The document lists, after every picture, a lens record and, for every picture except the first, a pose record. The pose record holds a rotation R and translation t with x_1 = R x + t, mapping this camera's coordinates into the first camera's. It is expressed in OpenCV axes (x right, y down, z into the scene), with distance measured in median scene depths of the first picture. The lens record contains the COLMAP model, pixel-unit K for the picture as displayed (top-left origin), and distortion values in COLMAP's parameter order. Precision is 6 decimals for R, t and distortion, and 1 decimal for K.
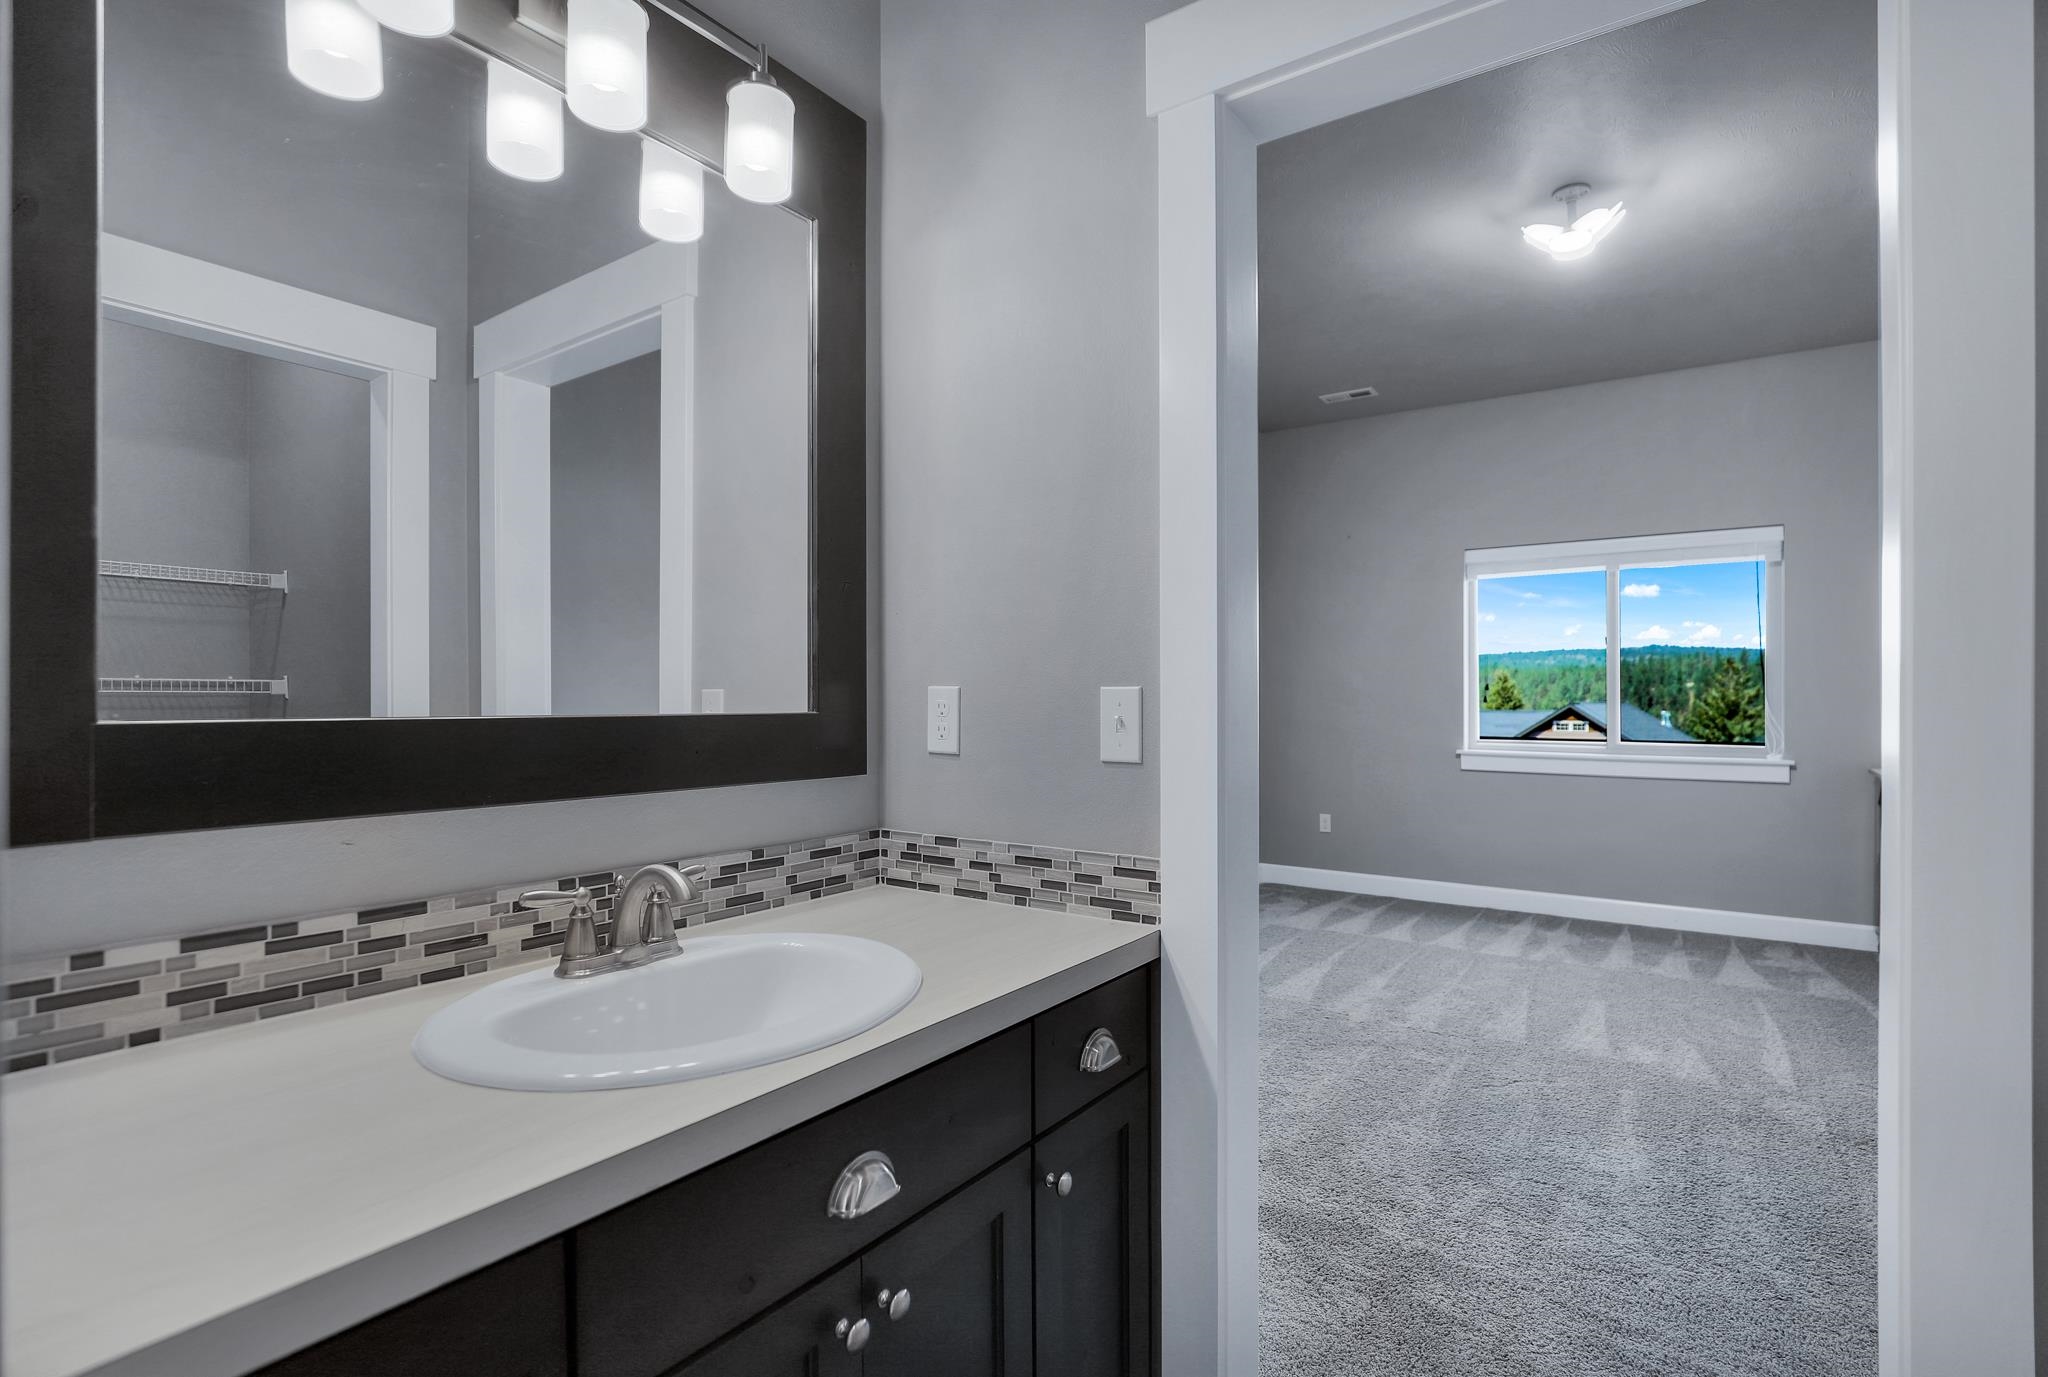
lens RADIAL K [[1001.4, 0, 1031.4], [0, 1001.4, 689.7], [0, 0, 1]] dist [0.004641, -0.000567]
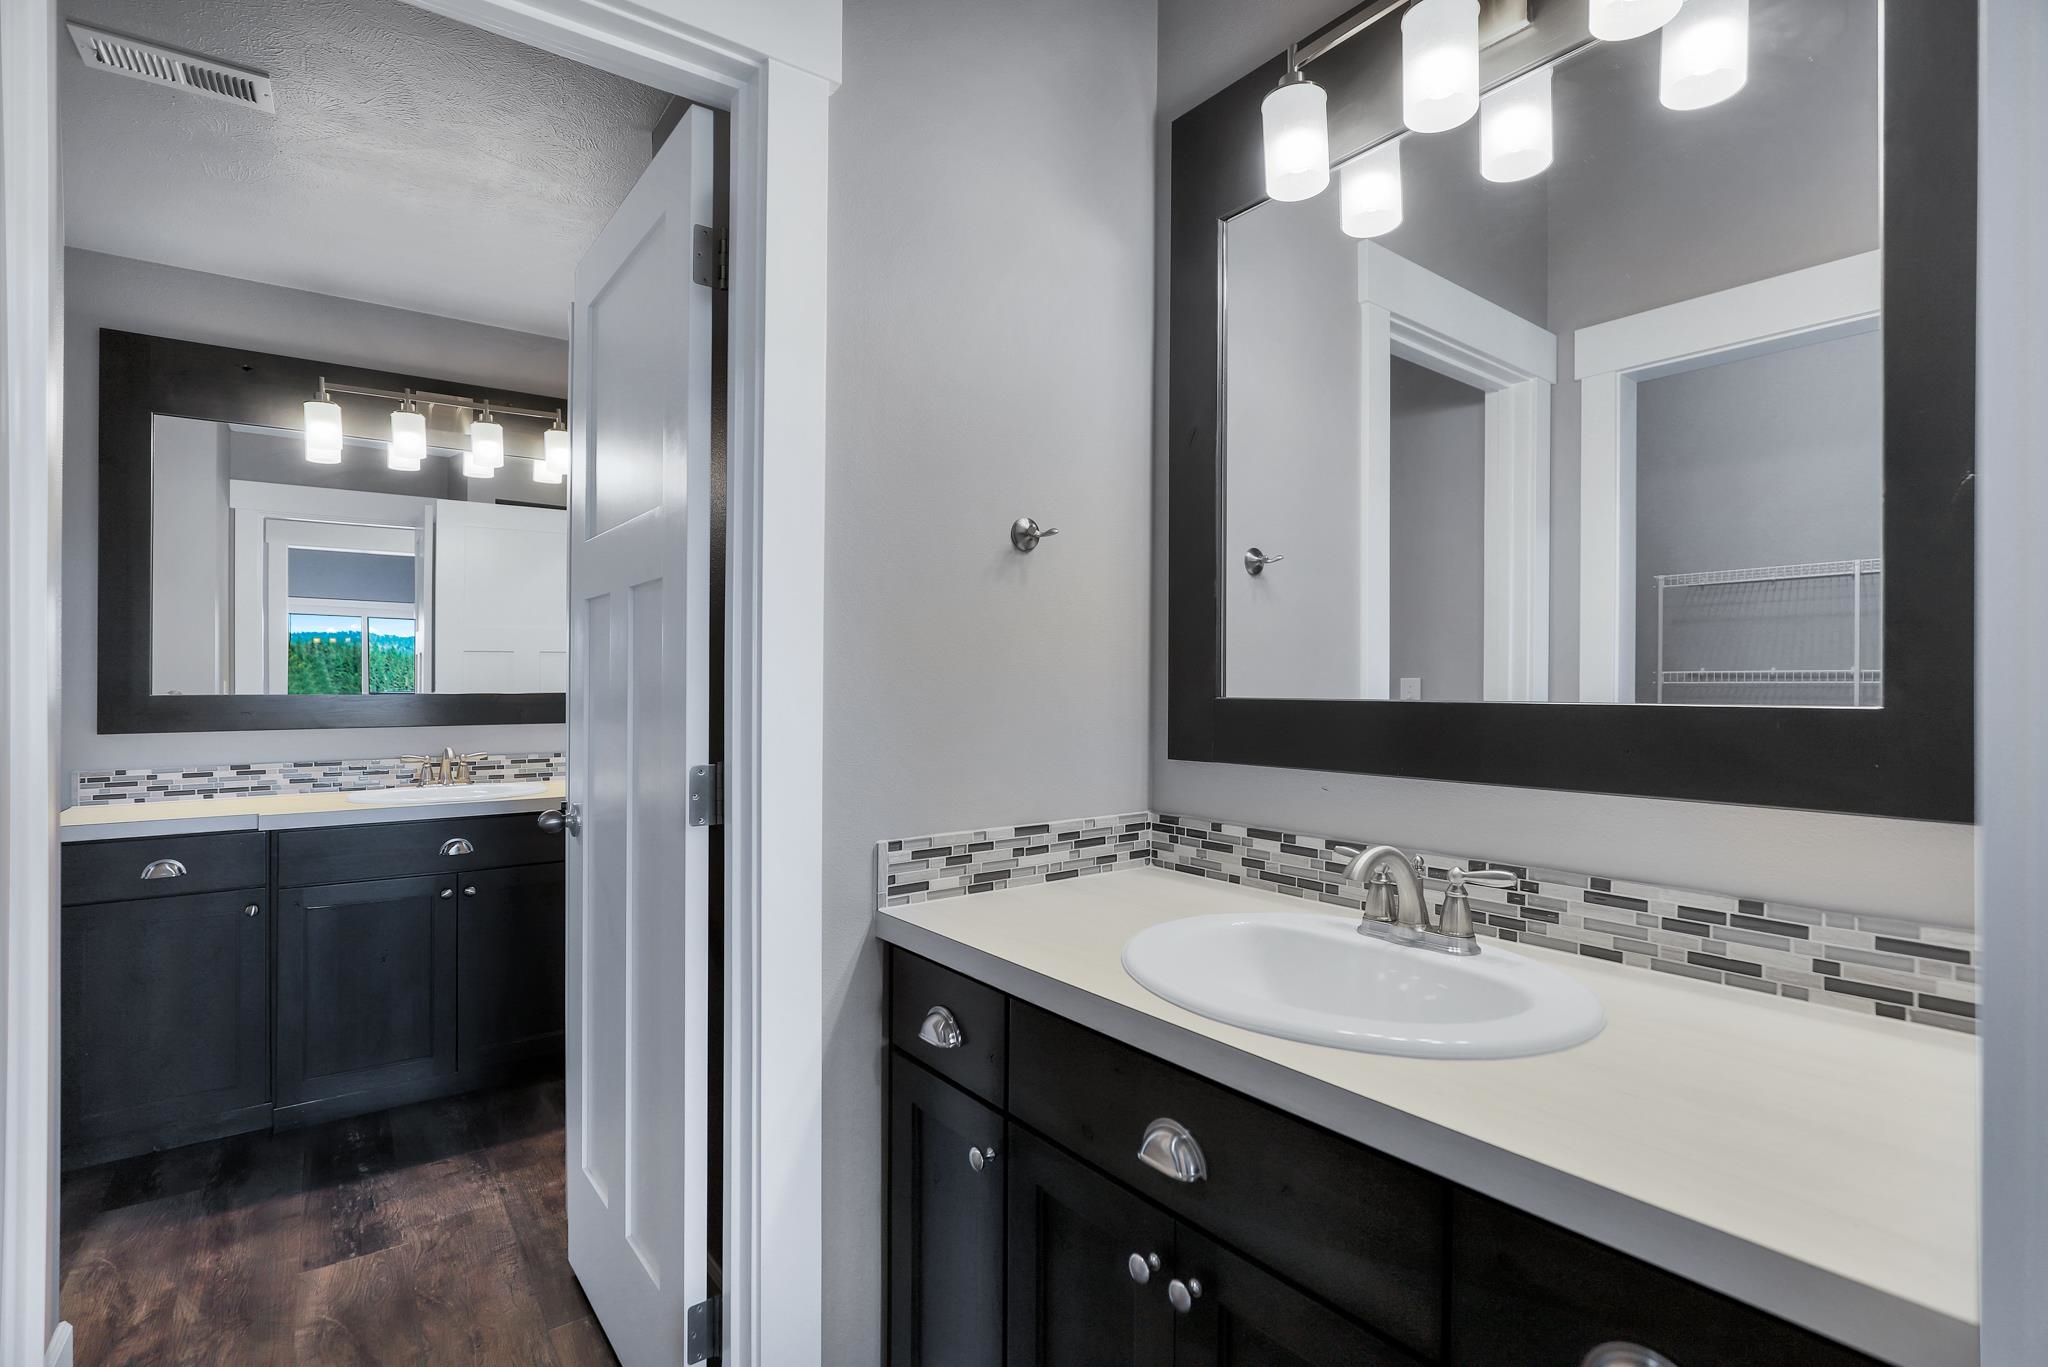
lens RADIAL K [[938.6, 0, 1035.8], [0, 938.6, 697.3], [0, 0, 1]] dist [-0.016012, 0.001312]
pose [[-0.298154, 0.005998, -0.954499, 0.633375], [0.008711, 0.999956, 0.003563, 0.014131], [0.954478, -0.007252, -0.298193, 0.923496]]
